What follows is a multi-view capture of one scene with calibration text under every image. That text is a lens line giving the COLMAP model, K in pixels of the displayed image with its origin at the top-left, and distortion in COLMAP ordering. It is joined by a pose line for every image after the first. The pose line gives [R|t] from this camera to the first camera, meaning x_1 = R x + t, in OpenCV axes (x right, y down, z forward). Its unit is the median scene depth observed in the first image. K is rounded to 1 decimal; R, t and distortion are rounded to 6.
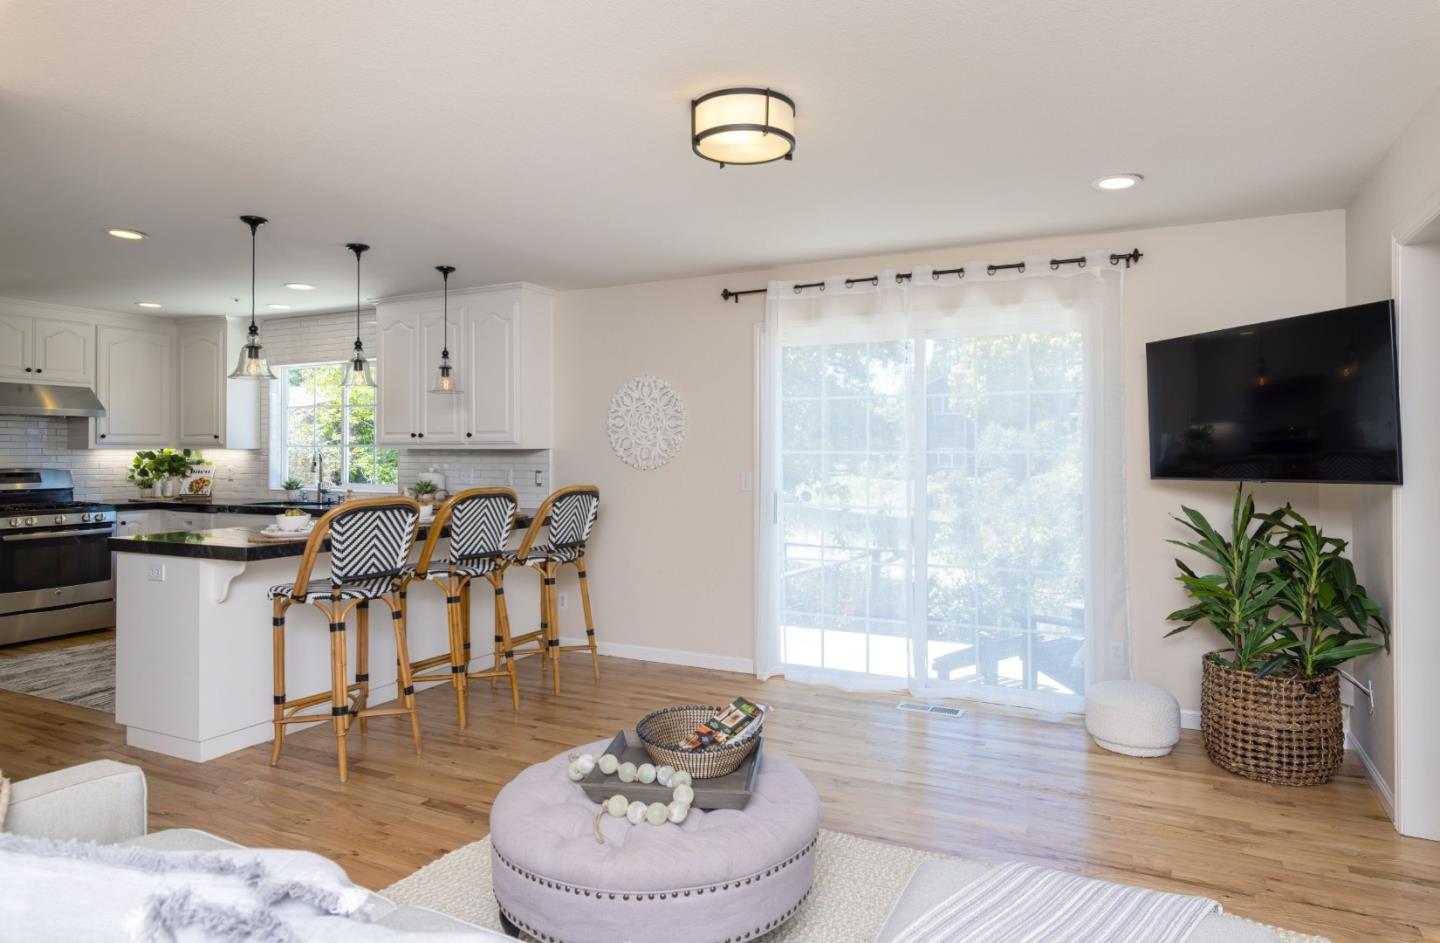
lens RADIAL K [[862.0, 0, 712.8], [0, 862.0, 441.2], [0, 0, 1]] dist [-0.002700, -0.001401]
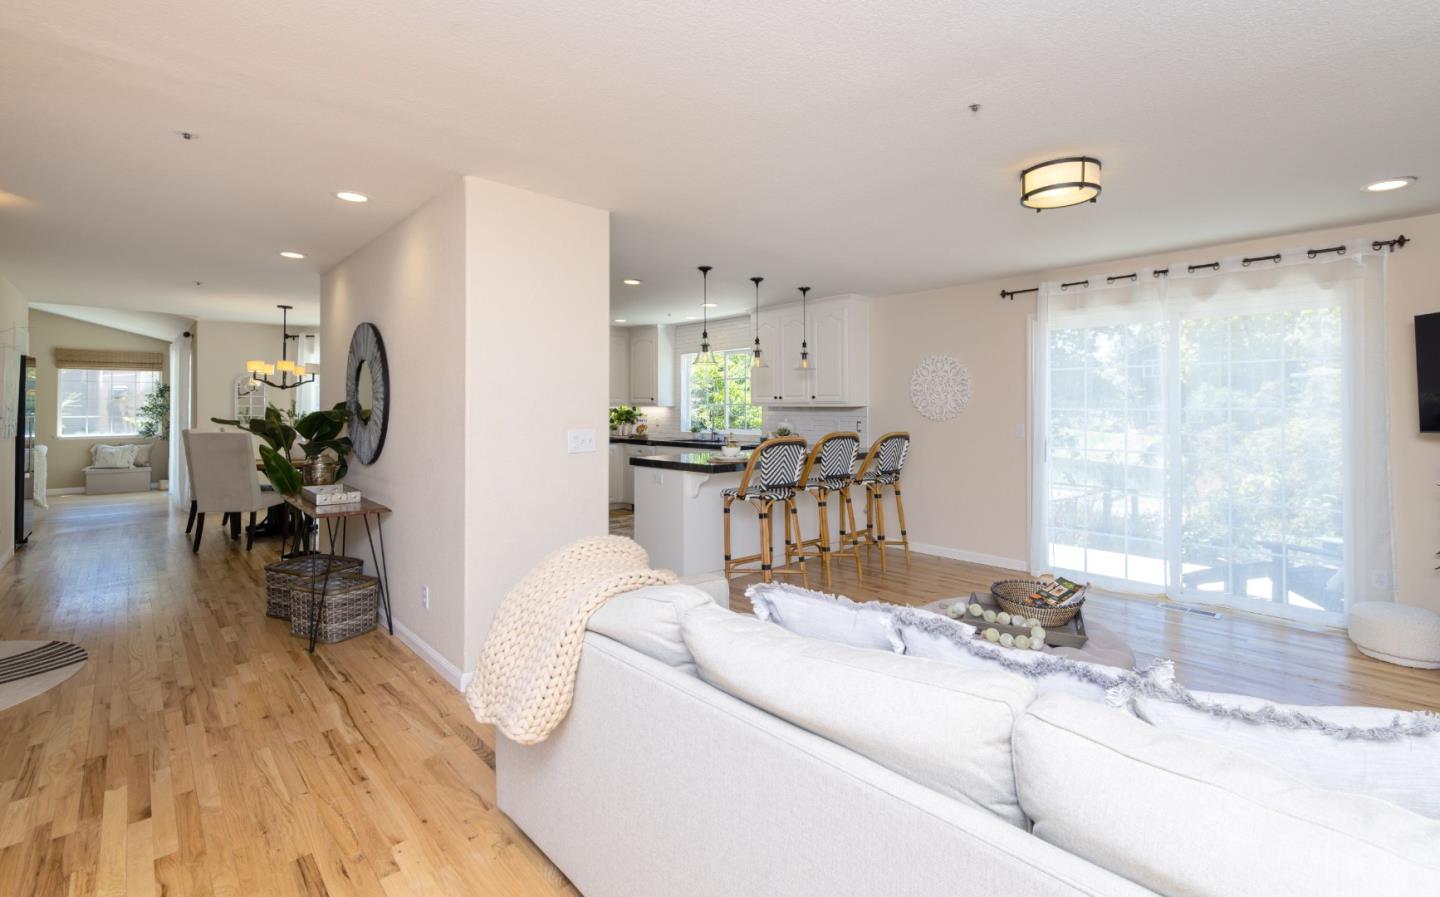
lens RADIAL K [[625.9, 0, 713.2], [0, 625.9, 403.6], [0, 0, 1]] dist [-0.002566, 0.000497]
pose [[0.939313, -0.001793, -0.343056, -0.079471], [0.003354, 0.999987, 0.003959, -0.001278], [0.343044, -0.004869, 0.939307, -0.097246]]
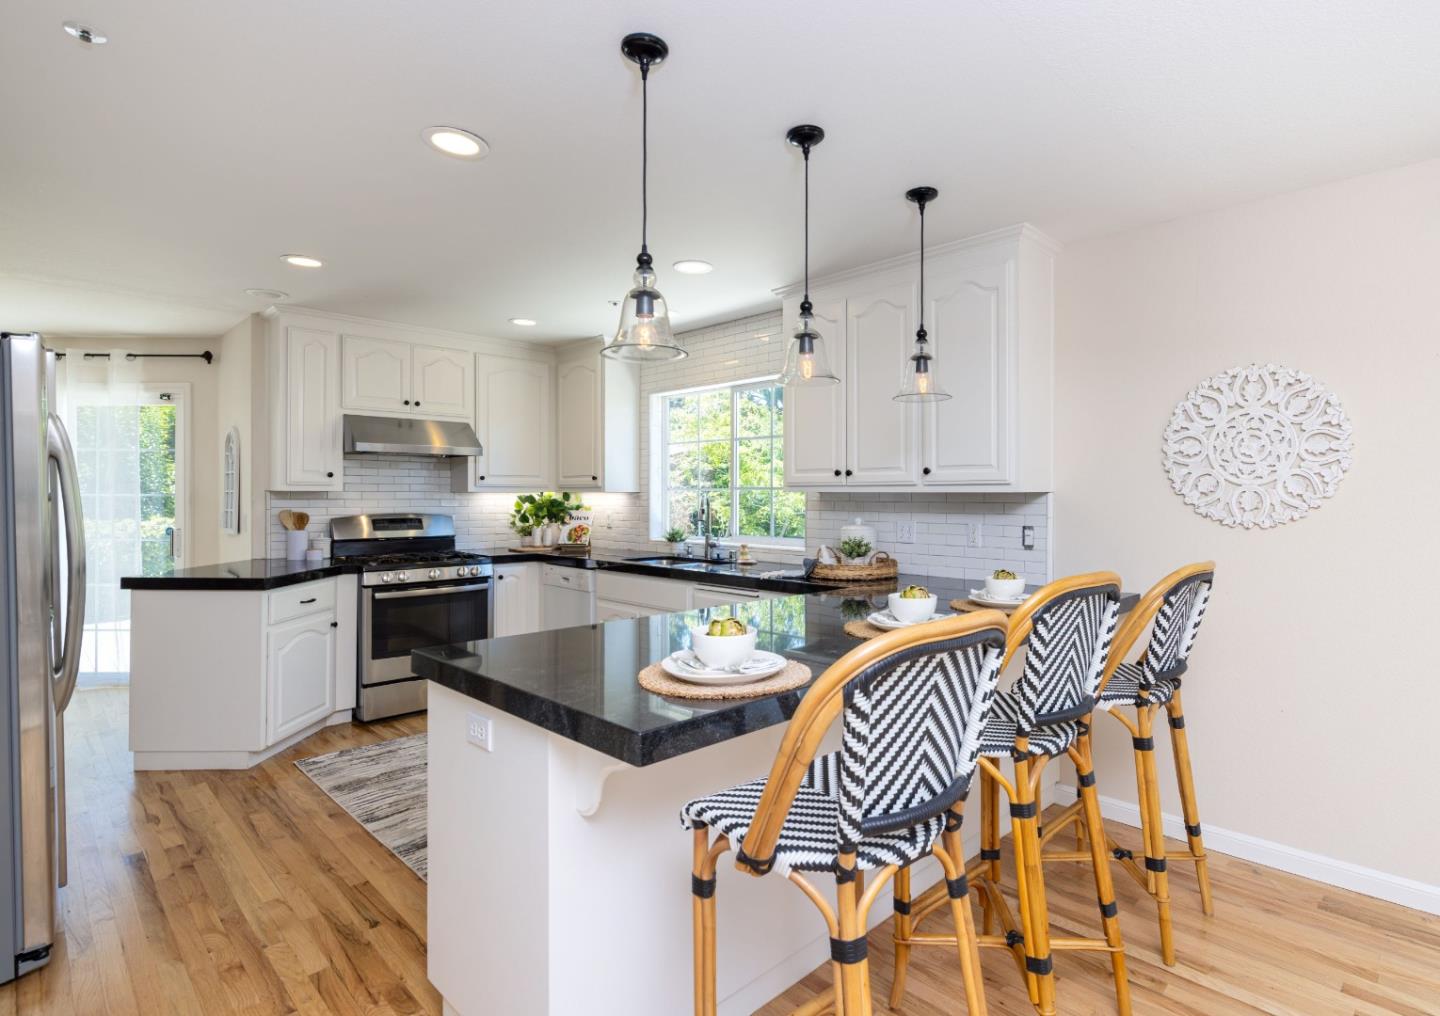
lens RADIAL K [[748.4, 0, 732.2], [0, 748.4, 497.5], [0, 0, 1]] dist [-0.004559, -0.000441]
pose [[0.939397, 0.003078, -0.342816, -0.249234], [0.001885, 0.999898, 0.014142, 0.005099], [0.342825, -0.013931, 0.939296, 0.449419]]
